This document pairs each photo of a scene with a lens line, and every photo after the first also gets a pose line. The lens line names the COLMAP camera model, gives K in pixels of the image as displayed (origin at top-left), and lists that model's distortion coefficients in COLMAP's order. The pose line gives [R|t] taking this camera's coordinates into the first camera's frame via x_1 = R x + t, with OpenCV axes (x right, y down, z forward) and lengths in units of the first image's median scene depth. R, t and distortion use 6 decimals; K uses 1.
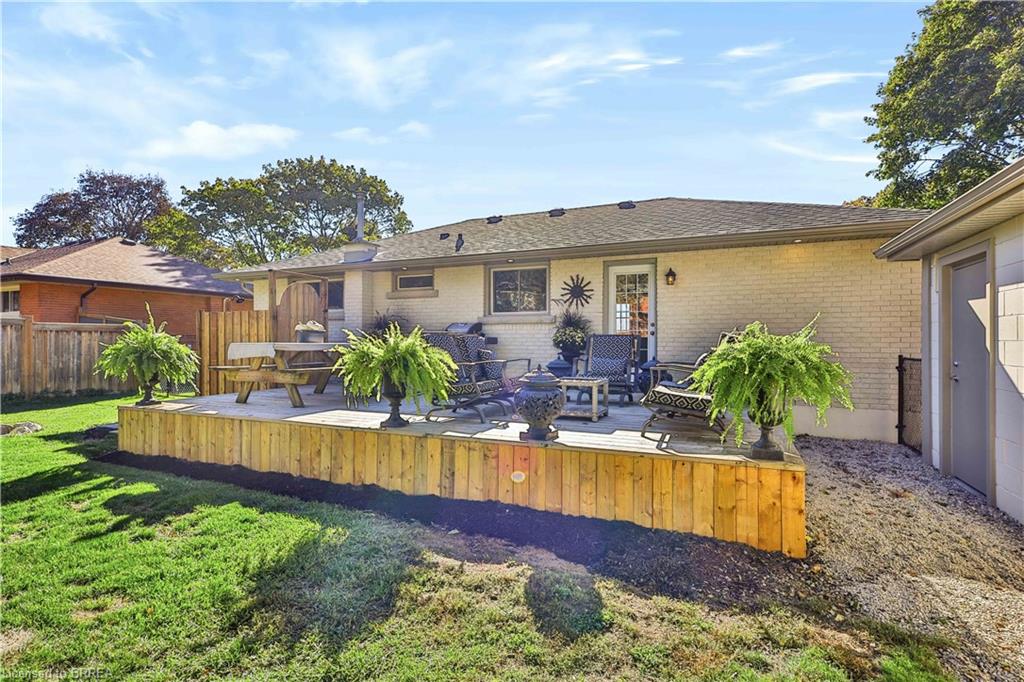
lens RADIAL K [[512.0, 0, 508.2], [0, 512.0, 343.6], [0, 0, 1]] dist [0.004597, 0.002718]
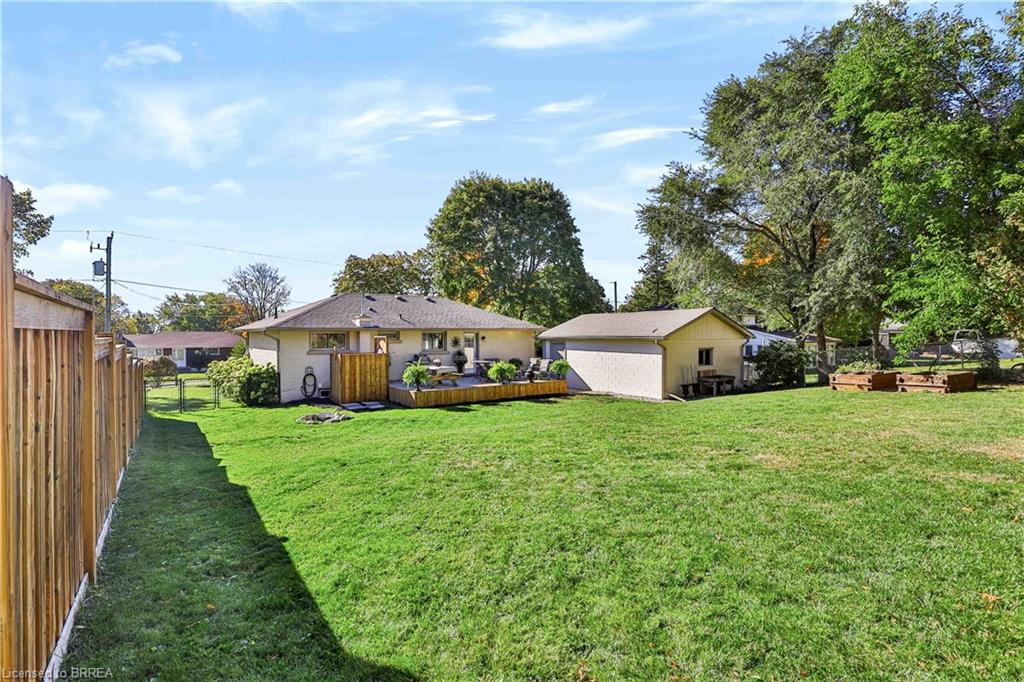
lens RADIAL K [[512.0, 0, 518.4], [0, 512.0, 337.7], [0, 0, 1]] dist [0.004597, 0.002718]
pose [[0.492740, -0.011452, 0.870101, -1.962552], [0.010174, 0.999921, 0.007399, -0.133202], [-0.870117, 0.005206, 0.492818, -0.622387]]
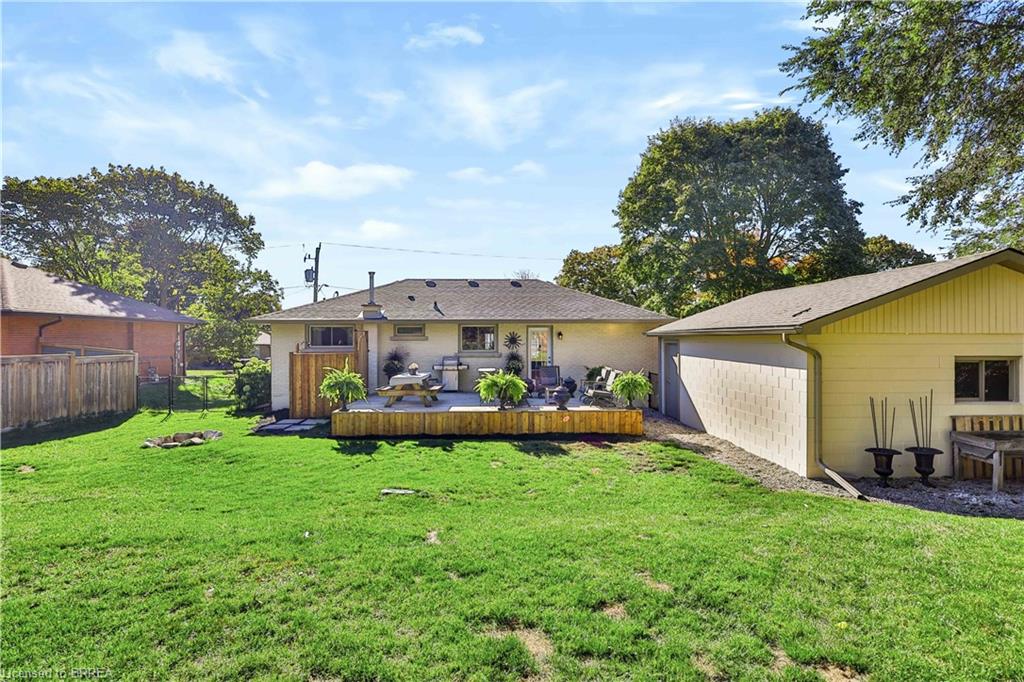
lens RADIAL K [[512.0, 0, 510.0], [0, 512.0, 339.4], [0, 0, 1]] dist [0.004597, 0.002718]
pose [[0.901678, -0.002934, 0.432399, -0.646039], [0.005271, 0.999977, -0.004206, -0.090113], [-0.432377, 0.006072, 0.901673, -0.662930]]
